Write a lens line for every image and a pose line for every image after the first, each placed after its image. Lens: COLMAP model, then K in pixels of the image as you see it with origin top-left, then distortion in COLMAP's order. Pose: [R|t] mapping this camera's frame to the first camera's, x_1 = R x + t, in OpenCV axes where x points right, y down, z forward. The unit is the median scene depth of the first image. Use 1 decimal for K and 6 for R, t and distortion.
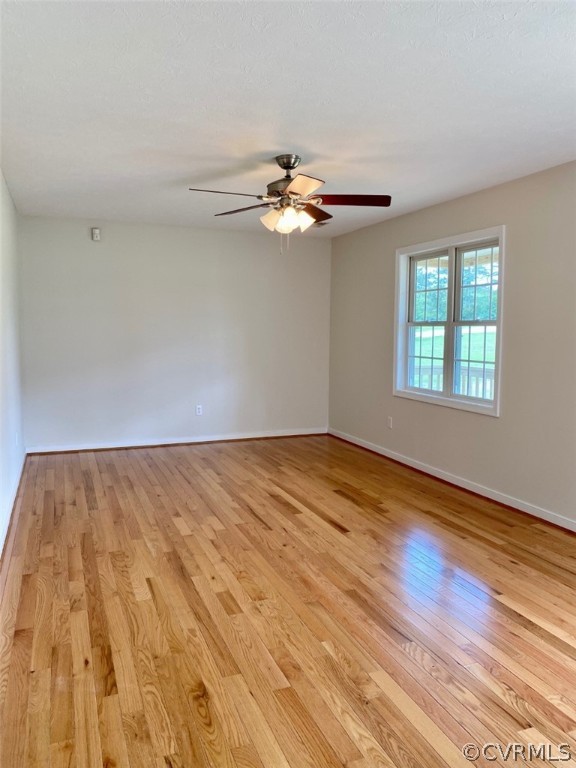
lens RADIAL K [[584.8, 0, 285.8], [0, 584.8, 383.3], [0, 0, 1]] dist [0.036322, -0.007219]
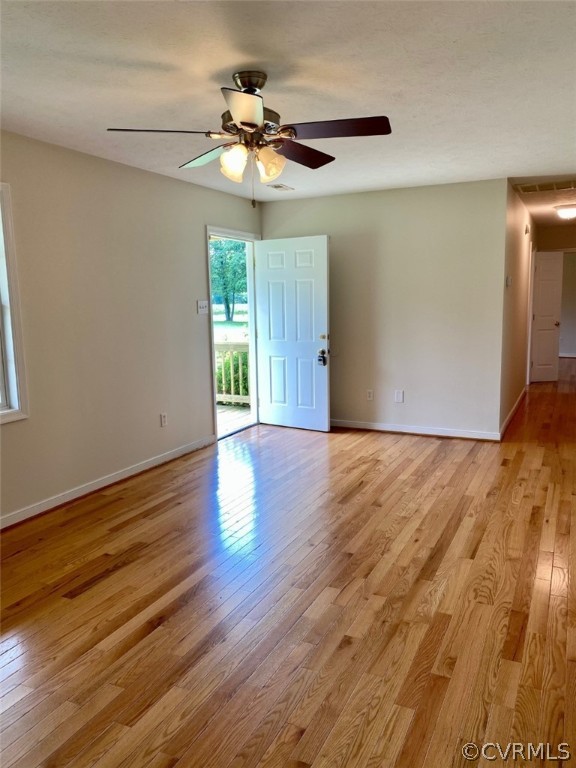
lens RADIAL K [[584.8, 0, 285.8], [0, 584.8, 383.3], [0, 0, 1]] dist [0.036322, -0.007219]
pose [[-0.675481, -0.103591, 0.730065, -0.660507], [0.084188, 0.972774, 0.215923, -0.188819], [-0.732556, 0.207315, -0.648369, 1.661951]]
